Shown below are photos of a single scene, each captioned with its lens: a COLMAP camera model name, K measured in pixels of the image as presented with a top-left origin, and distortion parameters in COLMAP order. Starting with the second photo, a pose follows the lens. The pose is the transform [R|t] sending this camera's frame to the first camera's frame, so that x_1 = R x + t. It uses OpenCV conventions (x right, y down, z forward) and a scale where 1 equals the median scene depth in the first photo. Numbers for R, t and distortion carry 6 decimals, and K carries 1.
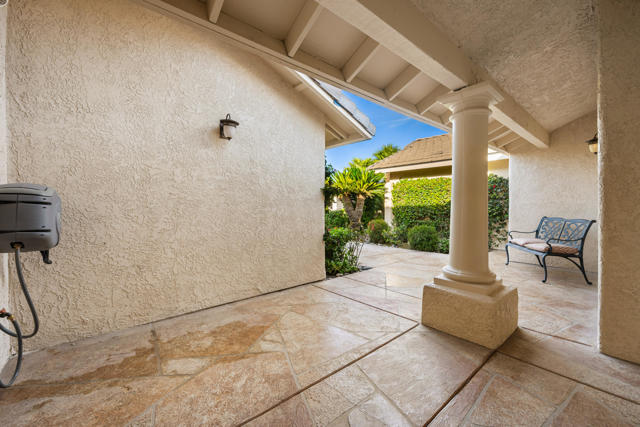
lens RADIAL K [[251.1, 0, 324.1], [0, 251.1, 207.1], [0, 0, 1]] dist [0.003136, -0.000688]
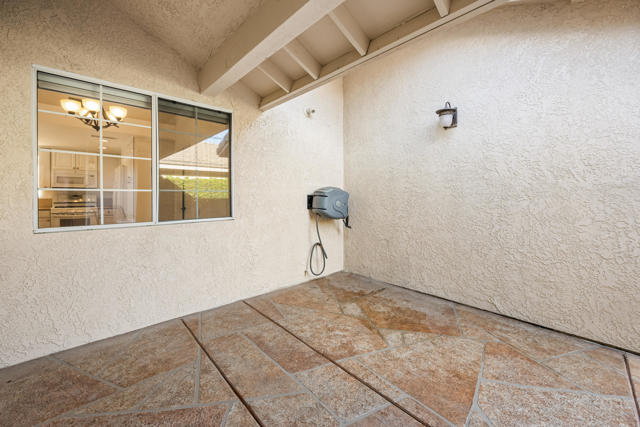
lens RADIAL K [[251.1, 0, 320.5], [0, 251.1, 196.2], [0, 0, 1]] dist [0.003136, -0.000688]
pose [[0.065869, -0.002730, -0.997825, 0.675687], [-0.009911, 0.999945, -0.003390, -0.004092], [0.997779, 0.010112, 0.065838, 0.565402]]
